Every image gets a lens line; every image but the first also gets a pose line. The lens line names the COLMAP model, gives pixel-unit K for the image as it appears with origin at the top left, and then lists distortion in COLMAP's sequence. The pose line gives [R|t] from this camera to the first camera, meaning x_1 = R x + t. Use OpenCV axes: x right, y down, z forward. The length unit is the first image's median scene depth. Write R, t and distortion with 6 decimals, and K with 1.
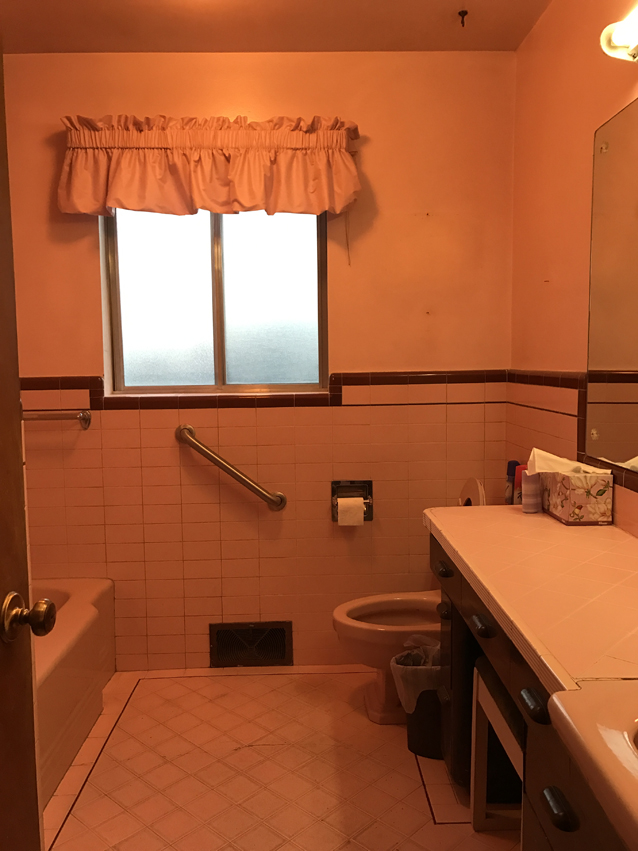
lens RADIAL K [[702.7, 0, 318.9], [0, 702.7, 430.7], [0, 0, 1]] dist [0.076988, -0.078759]
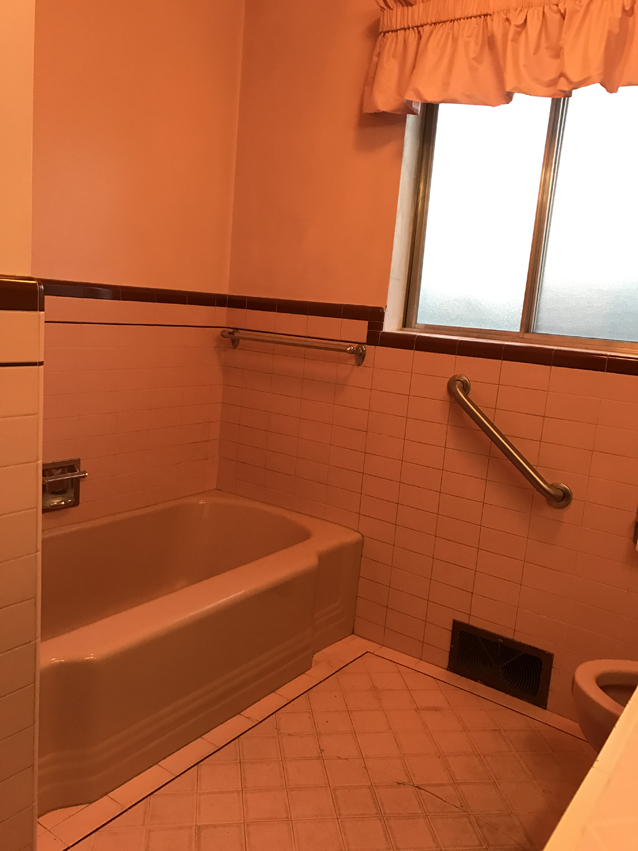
lens RADIAL K [[702.7, 0, 318.9], [0, 702.7, 430.7], [0, 0, 1]] dist [0.076988, -0.078759]
pose [[0.790952, 0.188203, -0.582215, 0.176522], [-0.150494, 0.982129, 0.113026, -0.014431], [0.593082, -0.001778, 0.805140, 0.264800]]
